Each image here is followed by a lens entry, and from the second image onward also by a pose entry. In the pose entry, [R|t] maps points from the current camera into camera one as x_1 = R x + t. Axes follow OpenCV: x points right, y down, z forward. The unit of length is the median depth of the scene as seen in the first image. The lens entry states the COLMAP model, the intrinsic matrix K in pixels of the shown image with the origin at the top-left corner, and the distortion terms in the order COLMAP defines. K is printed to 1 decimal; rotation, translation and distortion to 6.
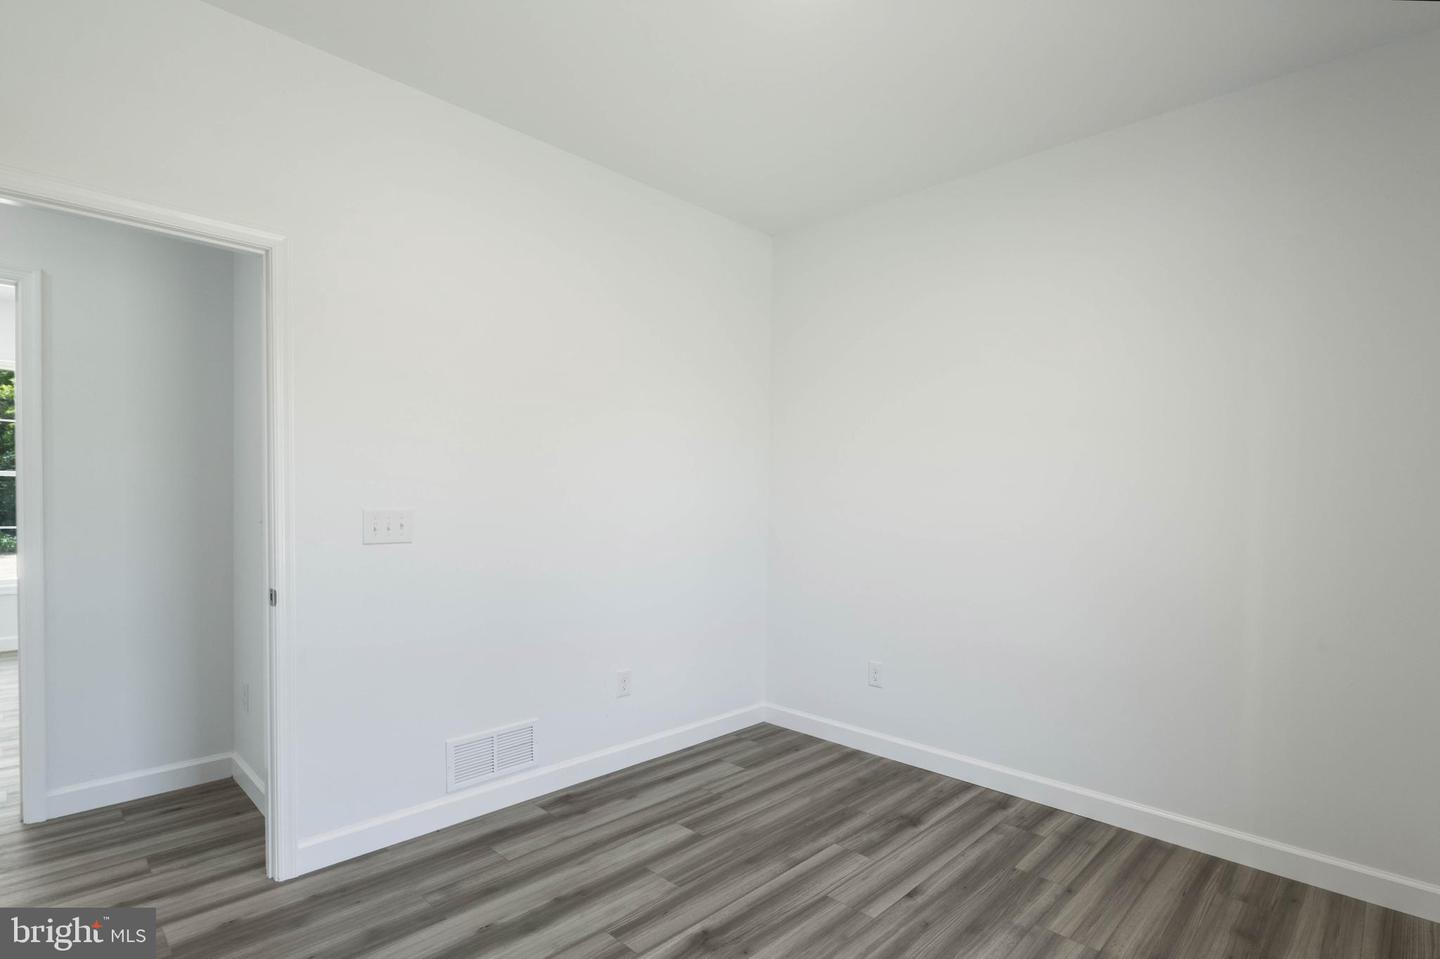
lens RADIAL K [[701.3, 0, 721.1], [0, 701.3, 485.5], [0, 0, 1]] dist [0.002532, -0.001761]
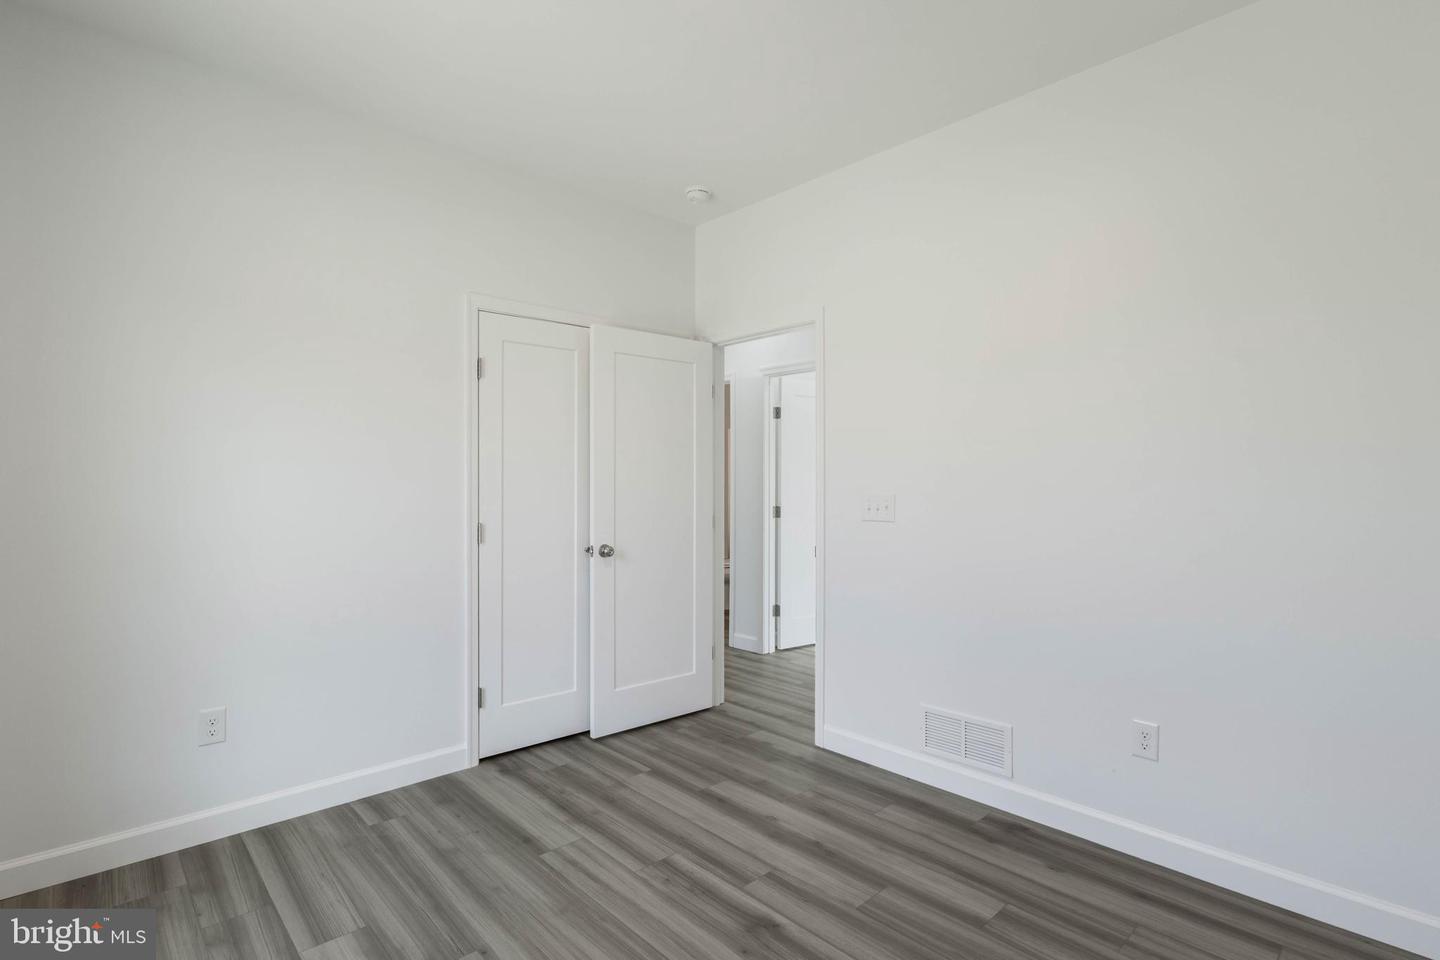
lens RADIAL K [[701.3, 0, 721.1], [0, 701.3, 486.0], [0, 0, 1]] dist [0.002532, -0.001761]
pose [[-0.042076, -0.009993, -0.999064, 0.736635], [0.020106, 0.999739, -0.010847, 0.027555], [0.998912, -0.020544, -0.041864, 0.750164]]
